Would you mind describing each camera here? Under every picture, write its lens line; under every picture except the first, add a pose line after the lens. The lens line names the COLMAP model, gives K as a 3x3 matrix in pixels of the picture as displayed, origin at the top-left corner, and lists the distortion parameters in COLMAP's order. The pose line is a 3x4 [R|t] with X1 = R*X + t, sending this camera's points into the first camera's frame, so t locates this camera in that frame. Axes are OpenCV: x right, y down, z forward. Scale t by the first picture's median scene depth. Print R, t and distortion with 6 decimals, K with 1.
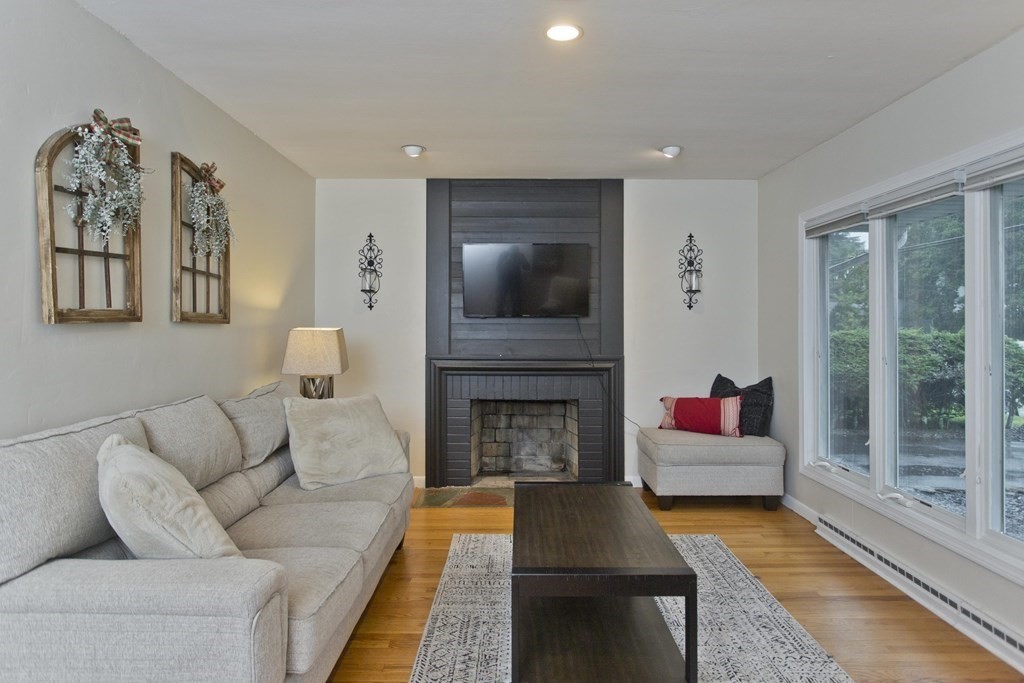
lens RADIAL K [[624.0, 0, 526.9], [0, 624.0, 322.1], [0, 0, 1]] dist [-0.007059, 0.003896]
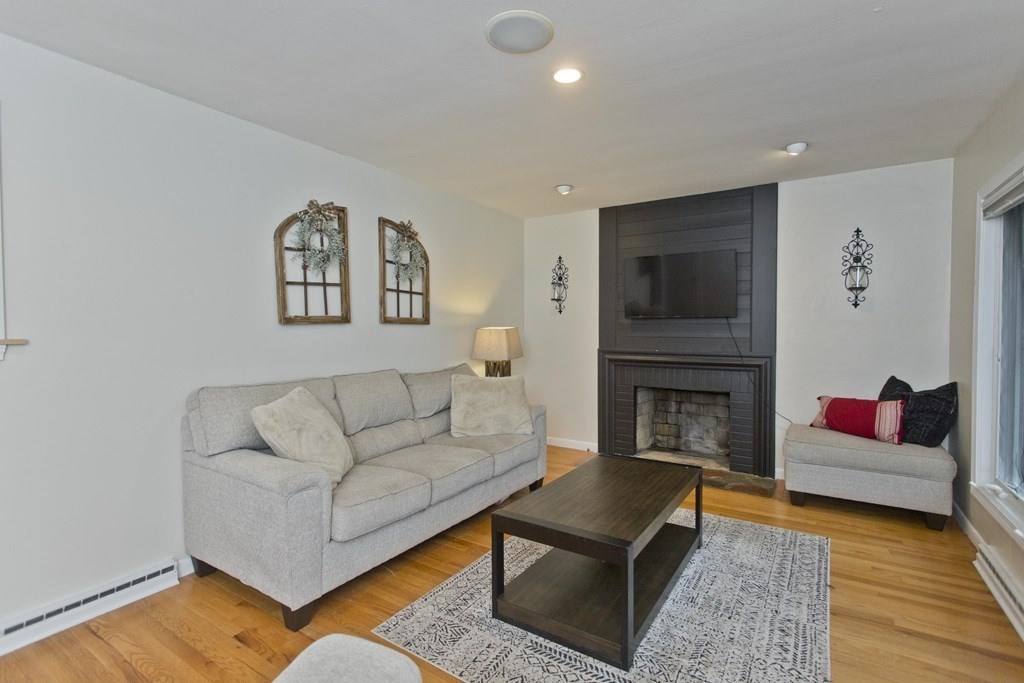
lens RADIAL K [[489.5, 0, 514.0], [0, 489.5, 342.4], [0, 0, 1]] dist [0.000929, 0.002596]
pose [[0.833683, 0.014382, -0.552055, 0.279817], [0.005862, 0.999374, 0.034888, 0.004719], [0.552212, -0.032322, 0.833077, 0.087267]]
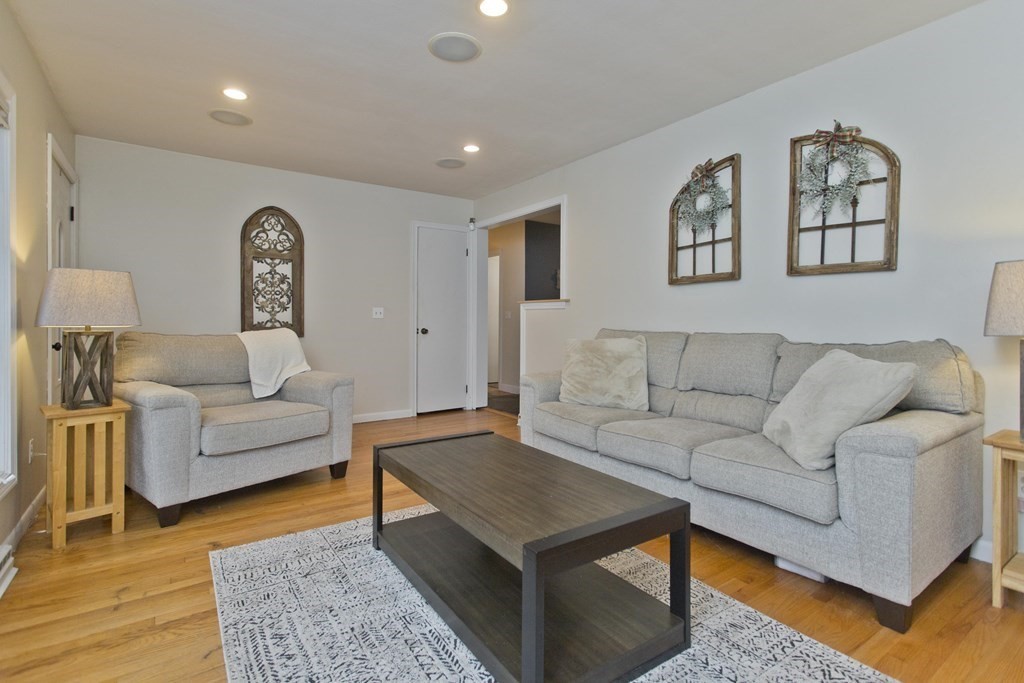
lens RADIAL K [[489.5, 0, 504.4], [0, 489.5, 324.2], [0, 0, 1]] dist [0.000929, 0.002596]
pose [[-0.838286, 0.000299, -0.545231, 0.300946], [-0.004166, 0.999967, 0.006954, 0.061519], [0.545215, 0.008101, -0.838257, 1.002549]]
